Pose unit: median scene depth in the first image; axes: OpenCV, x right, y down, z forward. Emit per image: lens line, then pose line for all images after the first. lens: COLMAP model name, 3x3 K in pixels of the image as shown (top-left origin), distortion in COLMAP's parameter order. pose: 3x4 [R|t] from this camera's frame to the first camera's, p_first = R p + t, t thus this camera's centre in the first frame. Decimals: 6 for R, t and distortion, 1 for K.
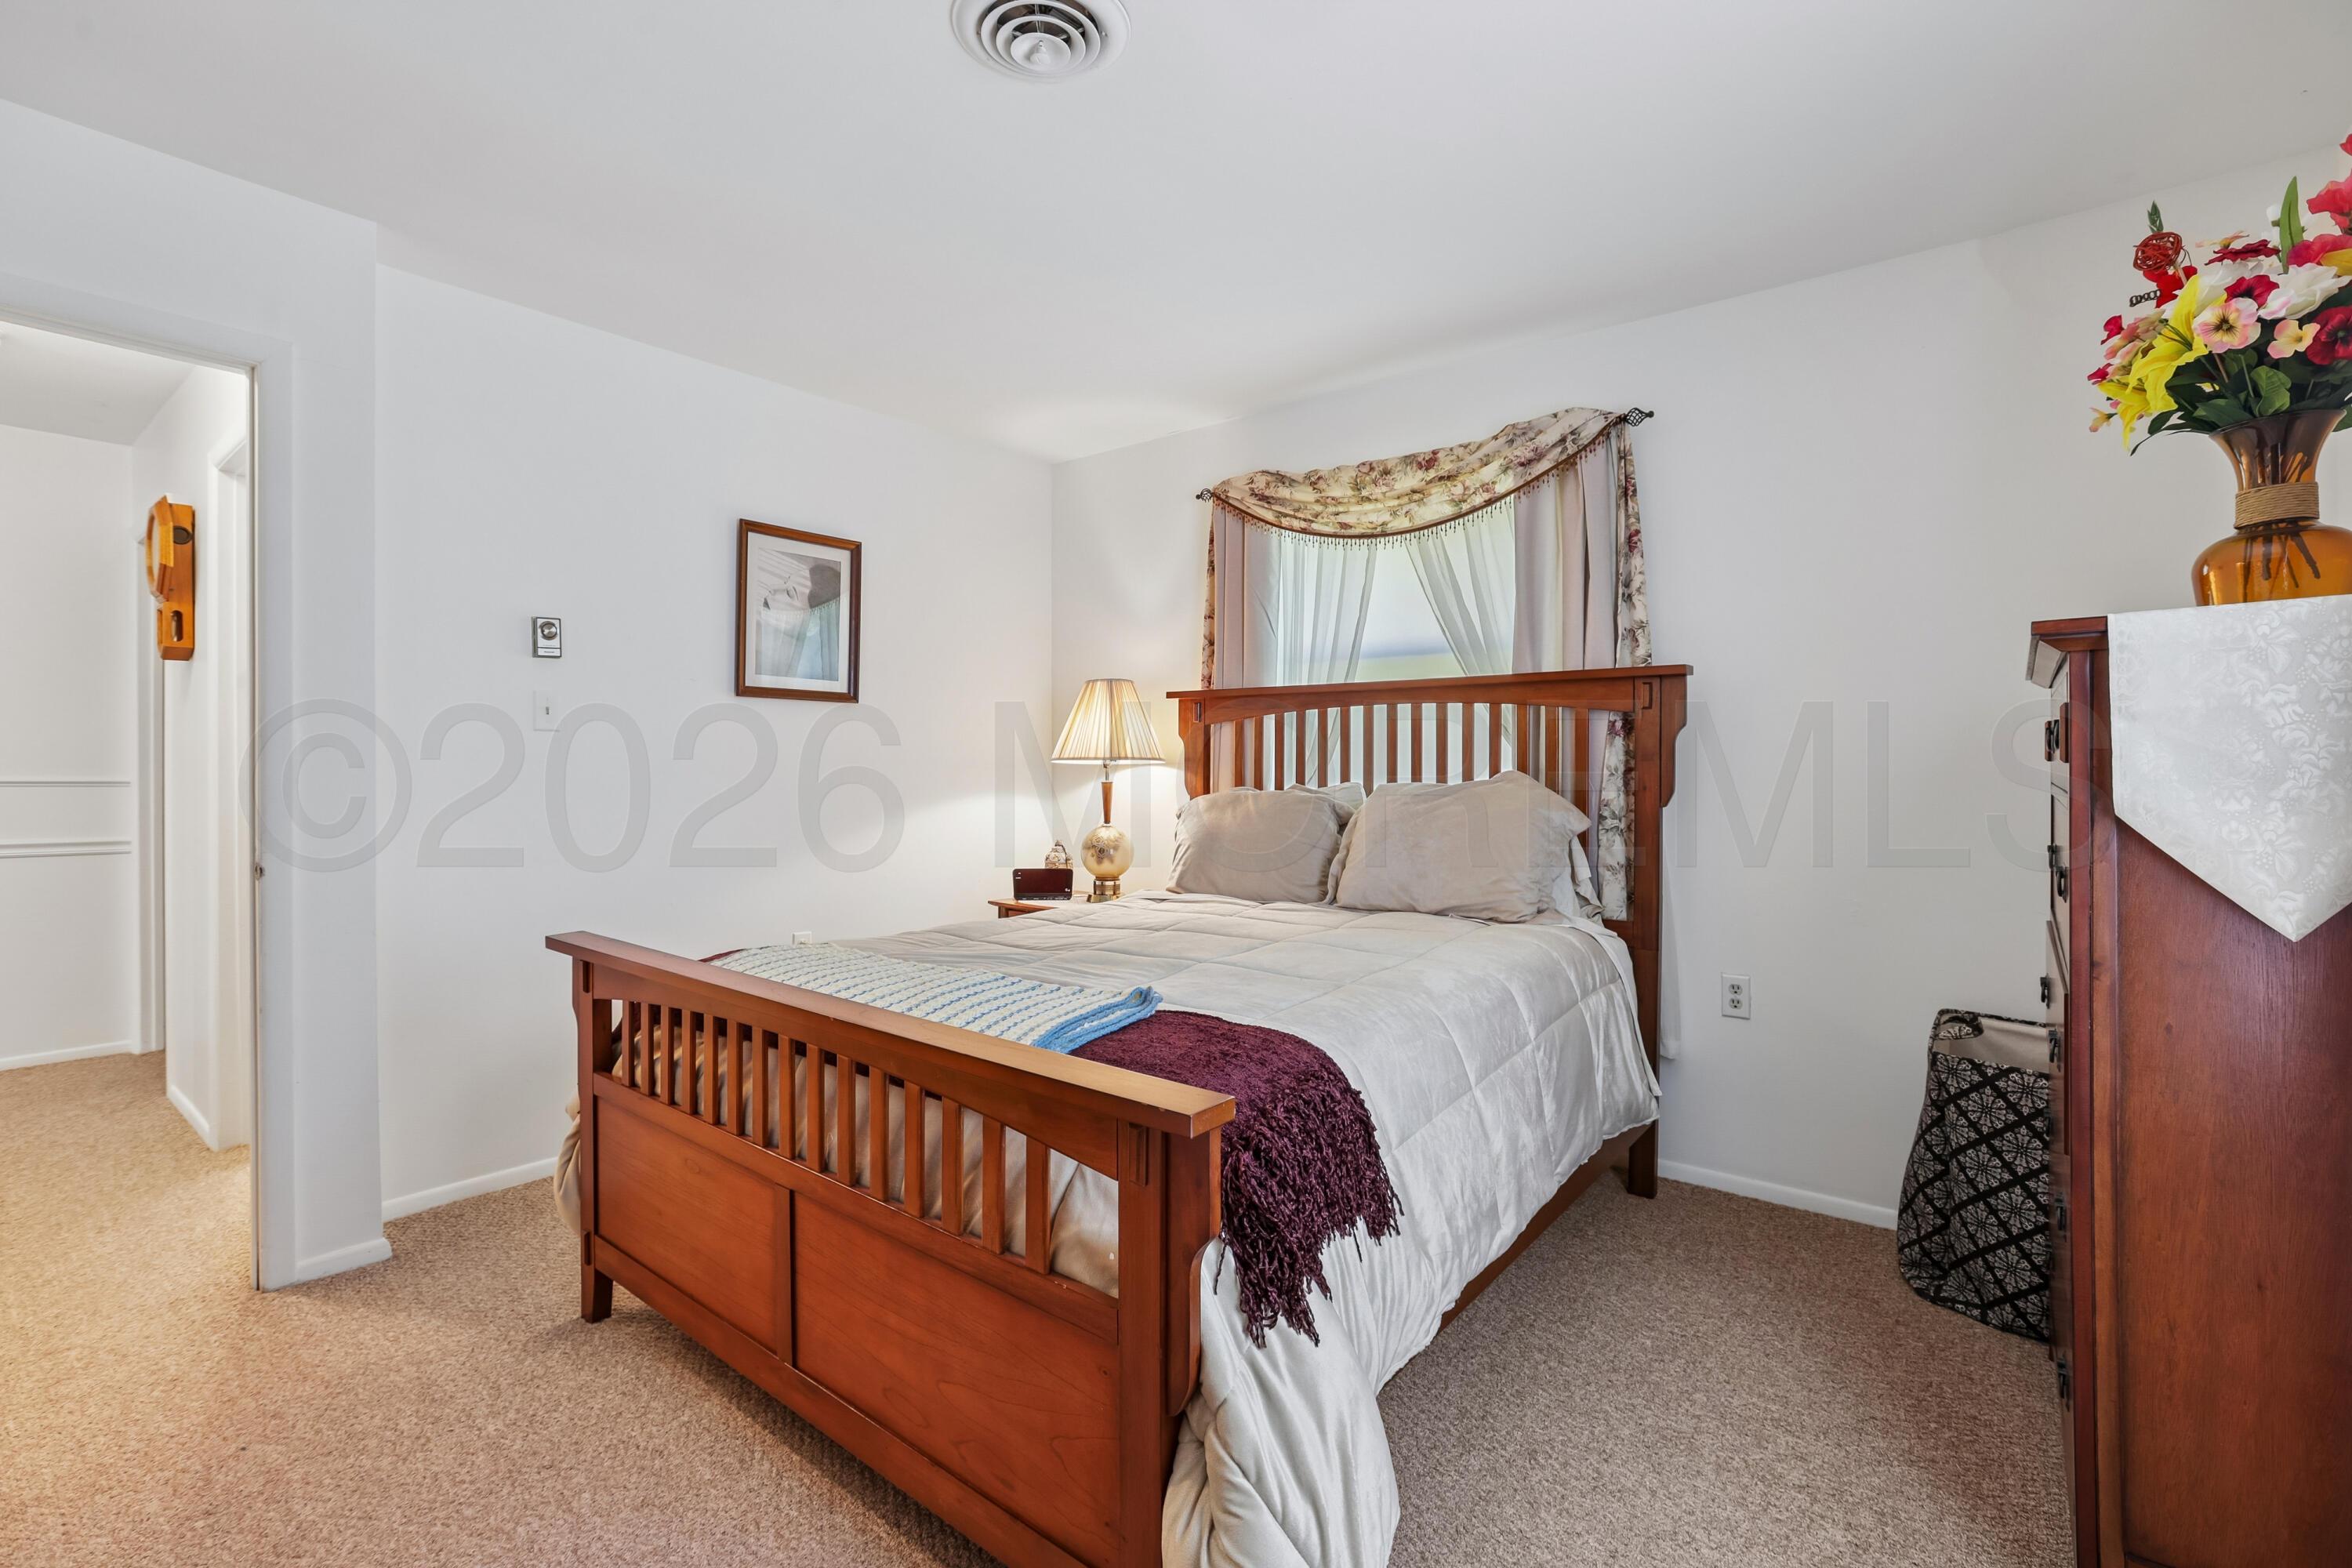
lens RADIAL K [[1079.2, 0, 1133.0], [0, 1079.2, 780.6], [0, 0, 1]] dist [-0.043833, 0.020729]
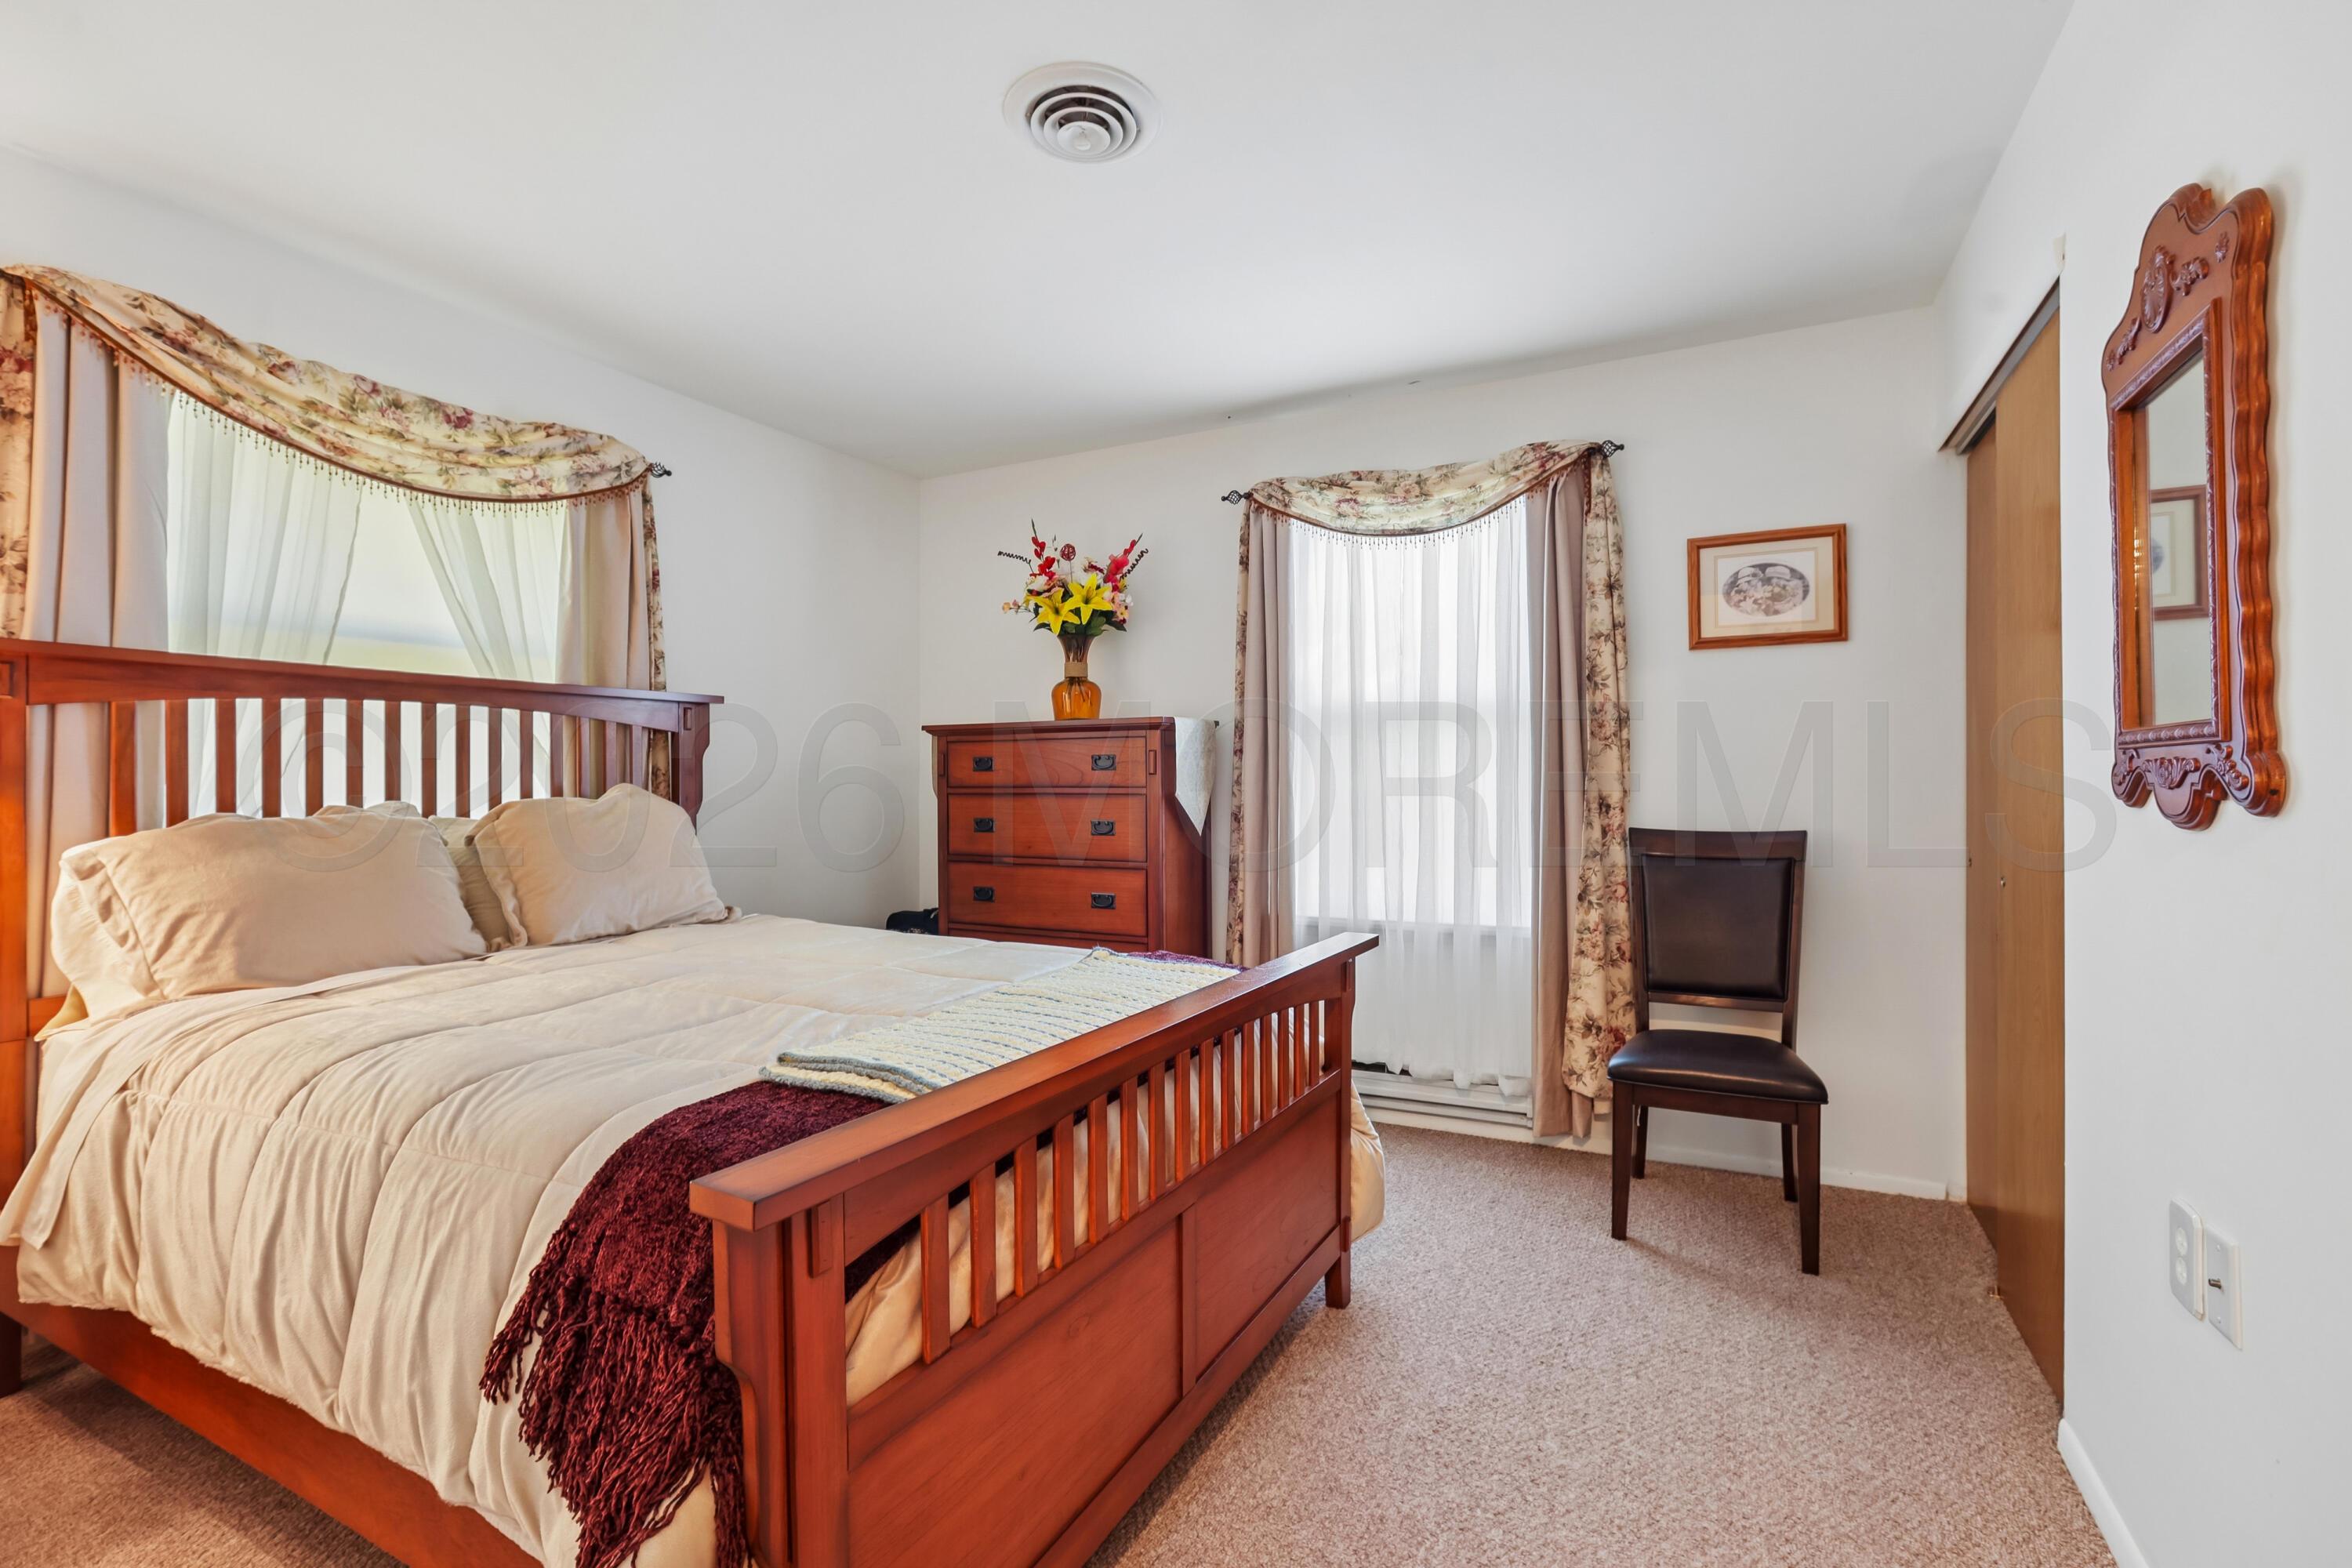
lens RADIAL K [[1079.2, 0, 1133.0], [0, 1079.2, 780.6], [0, 0, 1]] dist [-0.043833, 0.020729]
pose [[-0.200920, -0.001379, 0.979607, -0.651633], [0.012333, 0.999916, 0.003937, -0.009089], [-0.979530, 0.012872, -0.200886, 0.650936]]
